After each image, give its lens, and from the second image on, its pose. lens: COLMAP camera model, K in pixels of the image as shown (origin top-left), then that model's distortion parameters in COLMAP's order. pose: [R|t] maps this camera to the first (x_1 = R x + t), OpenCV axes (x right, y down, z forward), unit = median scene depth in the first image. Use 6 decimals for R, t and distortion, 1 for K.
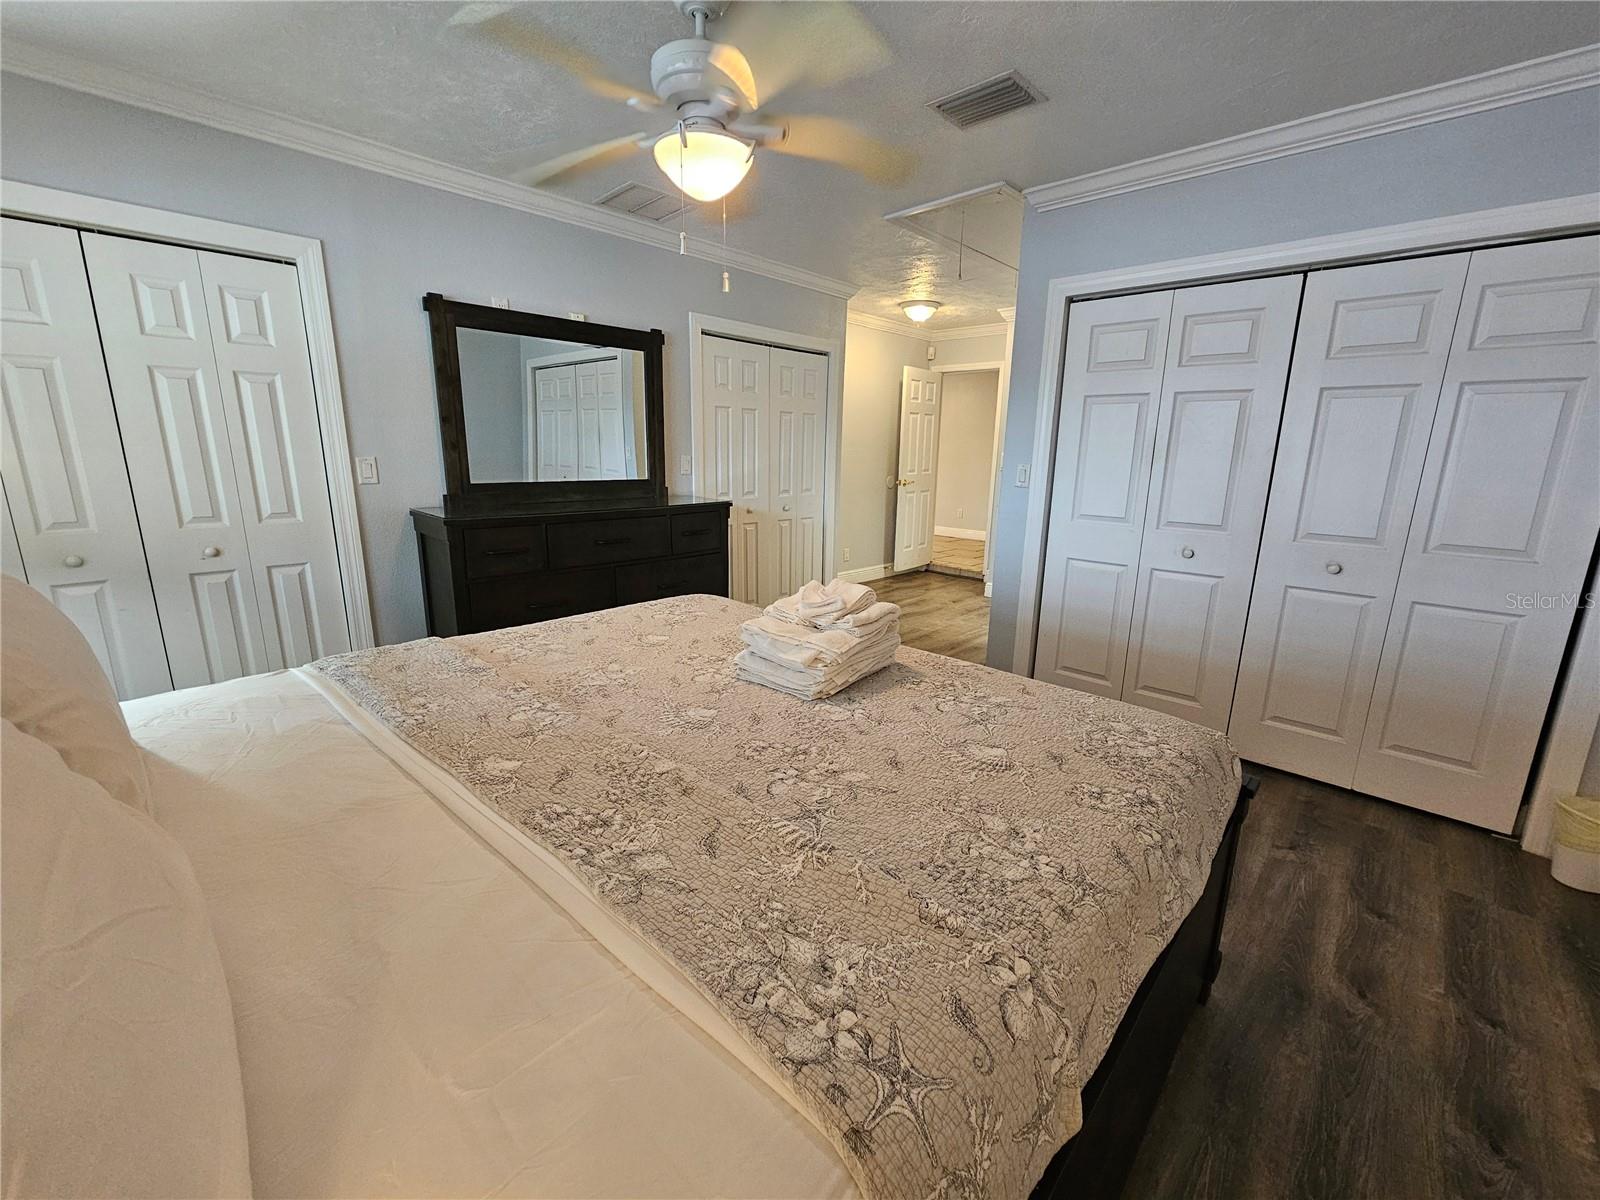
lens RADIAL K [[653.7, 0, 811.5], [0, 653.7, 595.2], [0, 0, 1]] dist [-0.000381, -0.000350]
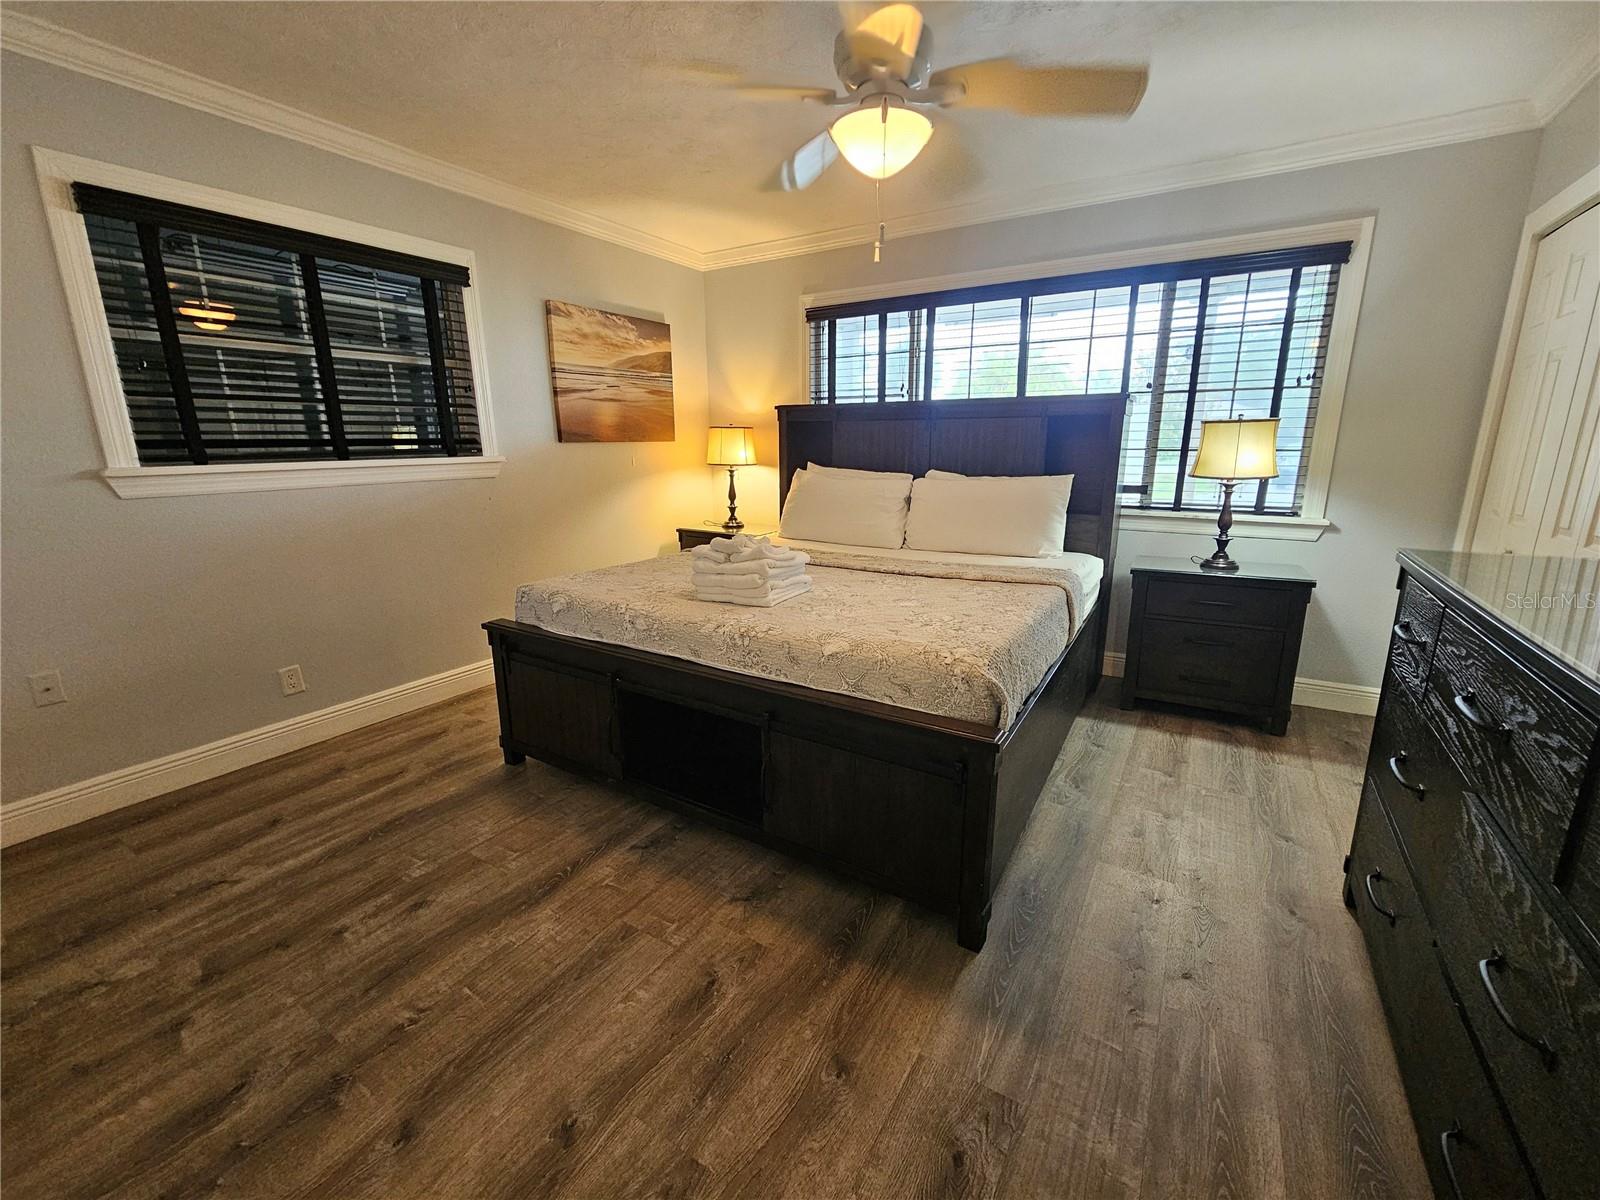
lens RADIAL K [[653.7, 0, 811.5], [0, 653.7, 595.2], [0, 0, 1]] dist [-0.000381, -0.000350]
pose [[-0.979801, 0.046097, -0.194587, 0.138559], [-0.047493, 0.891587, 0.450353, -0.447862], [0.194251, 0.450498, -0.871389, 2.041334]]
